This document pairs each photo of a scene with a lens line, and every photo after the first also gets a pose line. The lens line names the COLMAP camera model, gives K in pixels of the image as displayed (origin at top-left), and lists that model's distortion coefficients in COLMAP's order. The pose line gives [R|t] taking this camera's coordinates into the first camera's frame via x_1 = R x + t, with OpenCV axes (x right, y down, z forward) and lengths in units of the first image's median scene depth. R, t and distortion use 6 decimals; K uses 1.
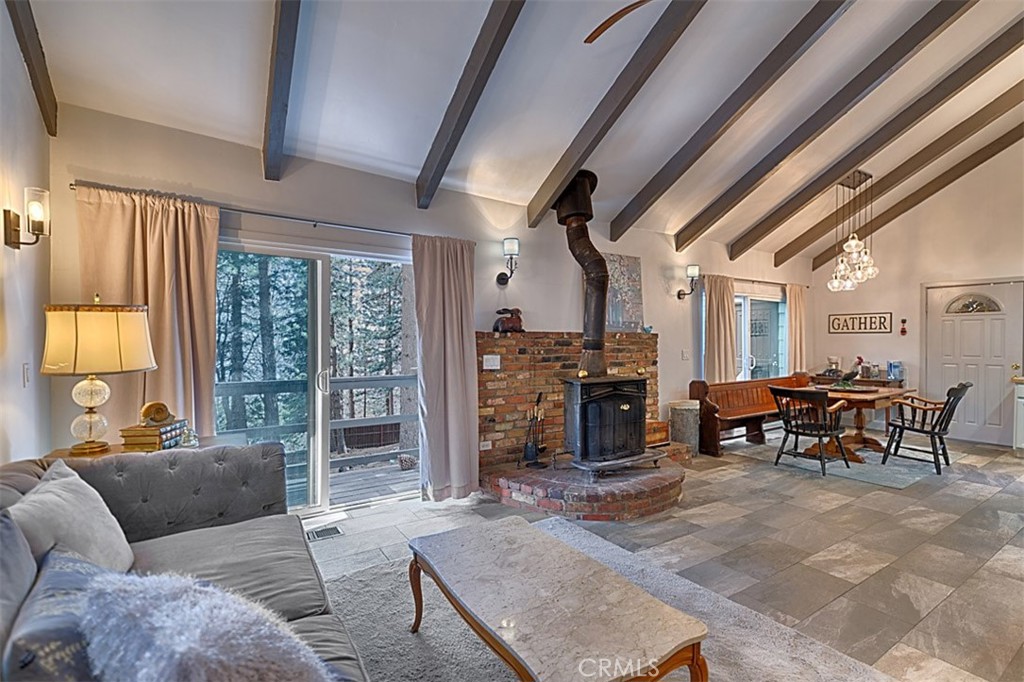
lens RADIAL K [[464.8, 0, 514.1], [0, 464.8, 345.3], [0, 0, 1]] dist [-0.002468, -0.000644]
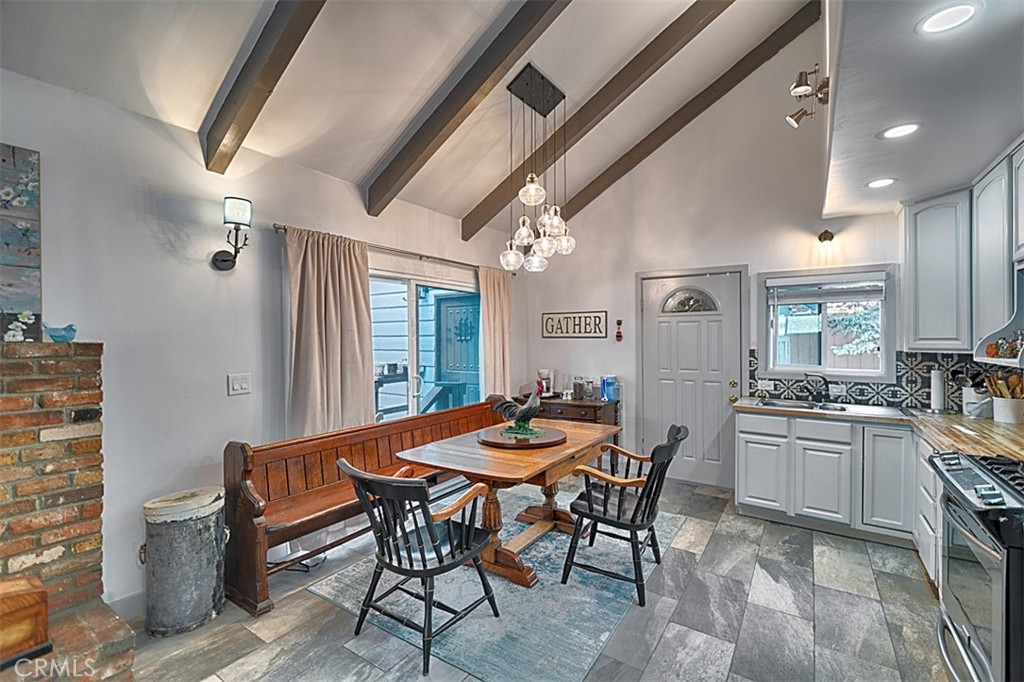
lens RADIAL K [[442.0, 0, 516.5], [0, 442.0, 338.0], [0, 0, 1]] dist [-0.001989, -0.000147]
pose [[0.920785, -0.000858, 0.390069, 0.488015], [0.006838, 0.999879, -0.013942, -0.021778], [-0.390010, 0.015505, 0.920680, 0.485549]]
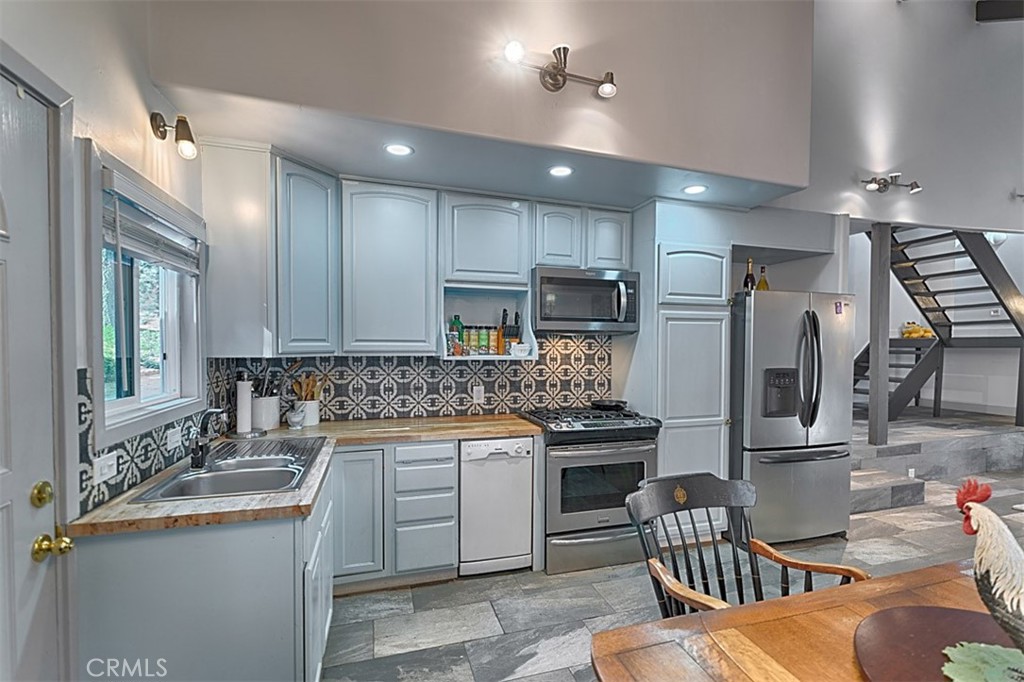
lens RADIAL K [[462.0, 0, 516.7], [0, 462.0, 357.2], [0, 0, 1]] dist [-0.000398, -0.000279]
pose [[-0.959384, -0.014929, 0.281708, 0.838292], [-0.002747, 0.999046, 0.043590, -0.028233], [-0.282090, 0.041046, -0.958509, 1.176750]]
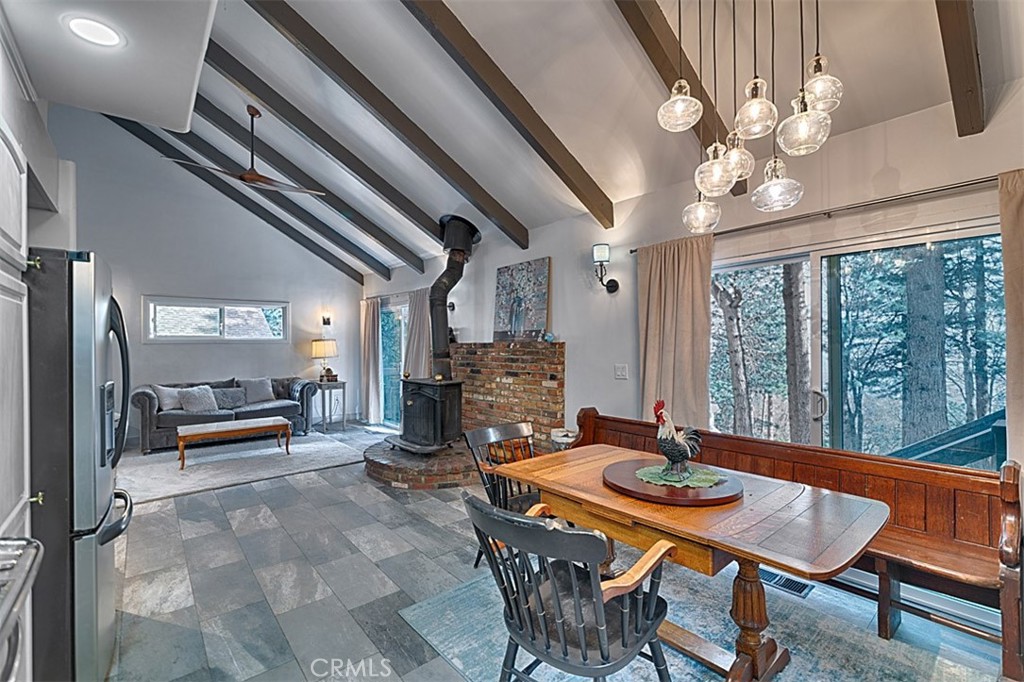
lens RADIAL K [[442.0, 0, 516.5], [0, 442.0, 338.0], [0, 0, 1]] dist [-0.001989, -0.000147]
pose [[0.125893, -0.011775, -0.991974, 1.067935], [-0.001735, 0.999925, -0.012090, -0.023293], [0.992042, 0.003243, 0.125863, 0.814675]]
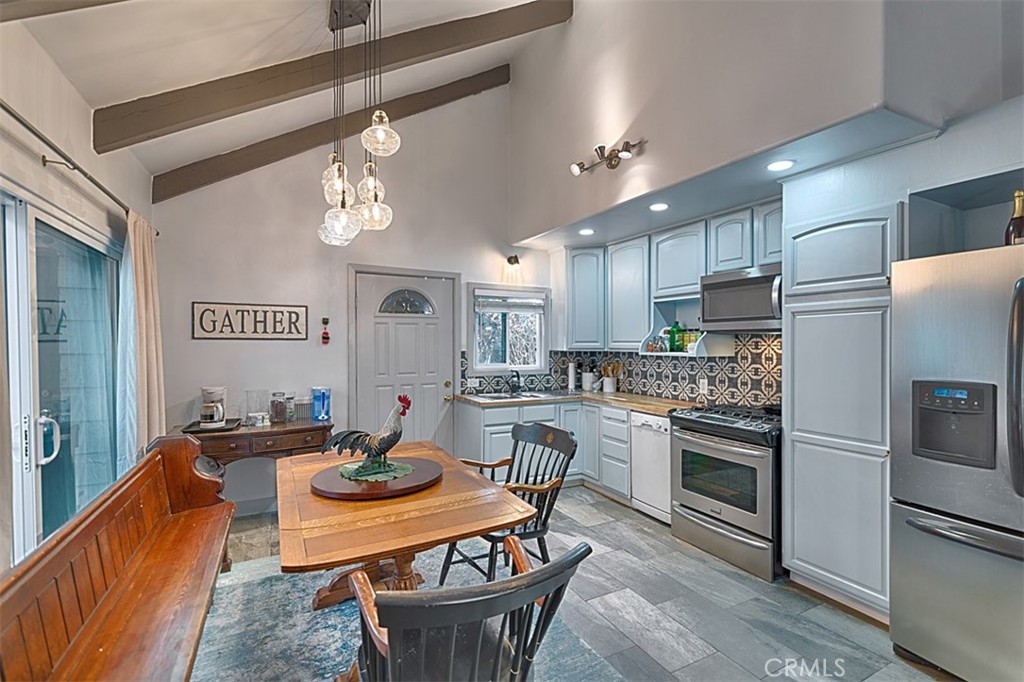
lens RADIAL K [[454.3, 0, 515.4], [0, 454.3, 345.3], [0, 0, 1]] dist [-0.000602, -0.000299]
pose [[0.099469, -0.005059, 0.995028, 0.320758], [0.013569, 0.999901, 0.003727, -0.022855], [-0.994948, 0.013131, 0.099528, 0.829496]]
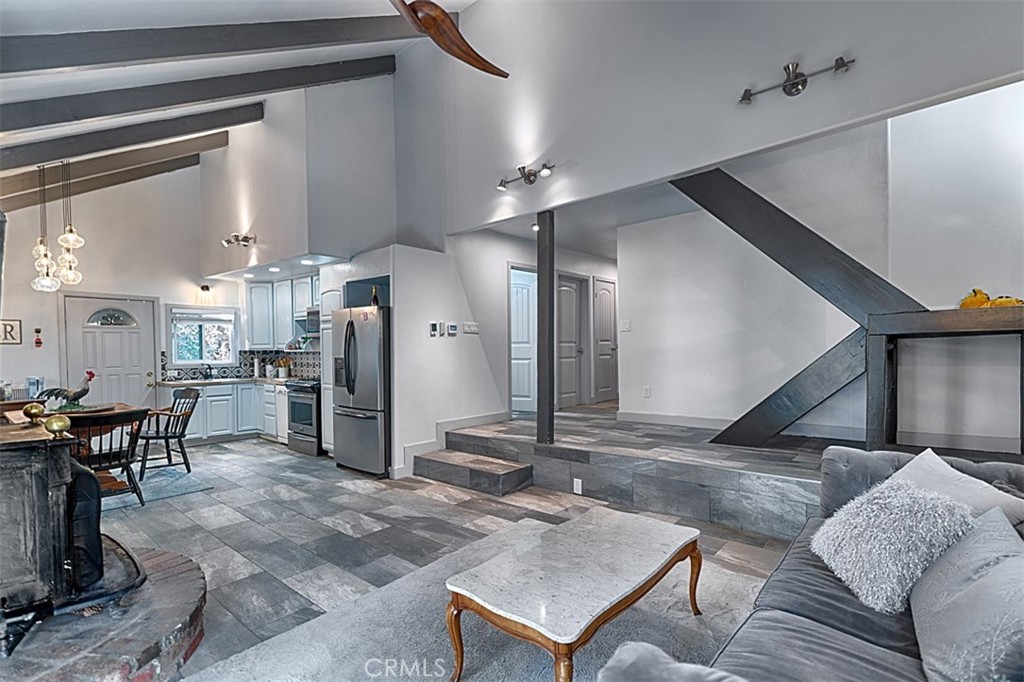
lens RADIAL K [[477.7, 0, 516.6], [0, 477.7, 358.2], [0, 0, 1]] dist [0.000710, -0.000763]
pose [[-0.283777, -0.020960, 0.958661, -0.330578], [0.022612, 0.999337, 0.028543, -0.007314], [-0.958624, 0.029777, -0.283115, 0.473439]]
